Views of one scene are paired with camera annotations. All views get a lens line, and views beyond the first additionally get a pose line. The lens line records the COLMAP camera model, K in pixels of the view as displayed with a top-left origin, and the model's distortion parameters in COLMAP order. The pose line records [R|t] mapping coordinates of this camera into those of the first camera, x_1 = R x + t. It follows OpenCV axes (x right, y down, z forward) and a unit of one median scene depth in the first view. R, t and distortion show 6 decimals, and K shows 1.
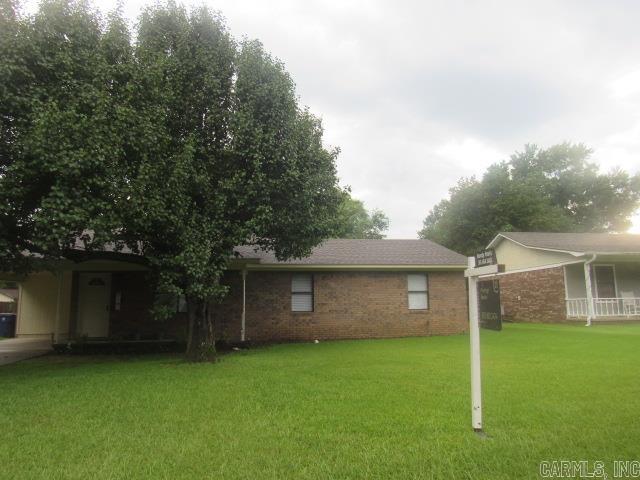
lens RADIAL K [[458.7, 0, 320.0], [0, 458.7, 240.0], [0, 0, 1]] dist [-0.026801, 0.006522]
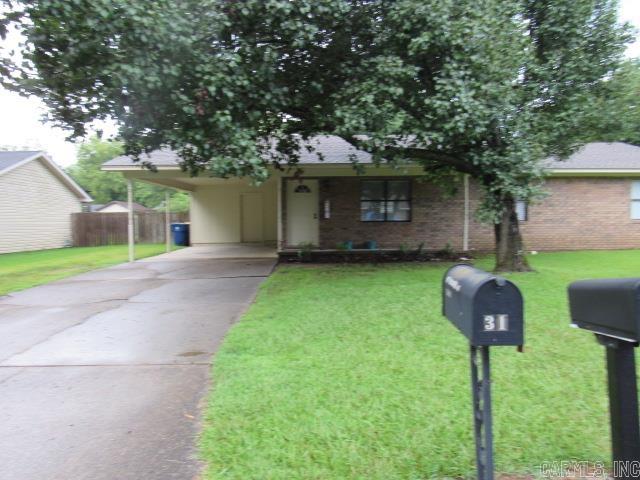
lens RADIAL K [[458.7, 0, 320.0], [0, 458.7, 240.0], [0, 0, 1]] dist [-0.026801, 0.006522]
pose [[0.990712, 0.010288, -0.135589, -0.298457], [0.015249, 0.982438, 0.185964, 0.016911], [0.135121, -0.186304, 0.973156, 0.042463]]
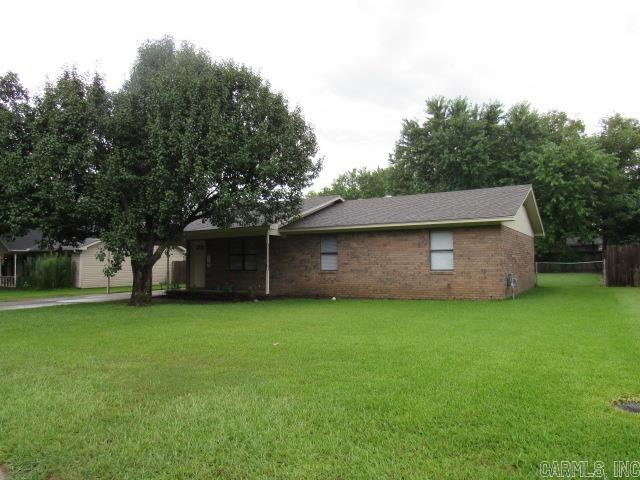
lens RADIAL K [[459.9, 0, 322.1], [0, 459.9, 241.2], [0, 0, 1]] dist [0.001466, 0.003773]
pose [[0.756100, -0.025097, -0.653975, 0.649831], [0.093183, 0.993212, 0.069619, 0.010395], [0.647789, -0.113579, 0.753306, 0.177218]]
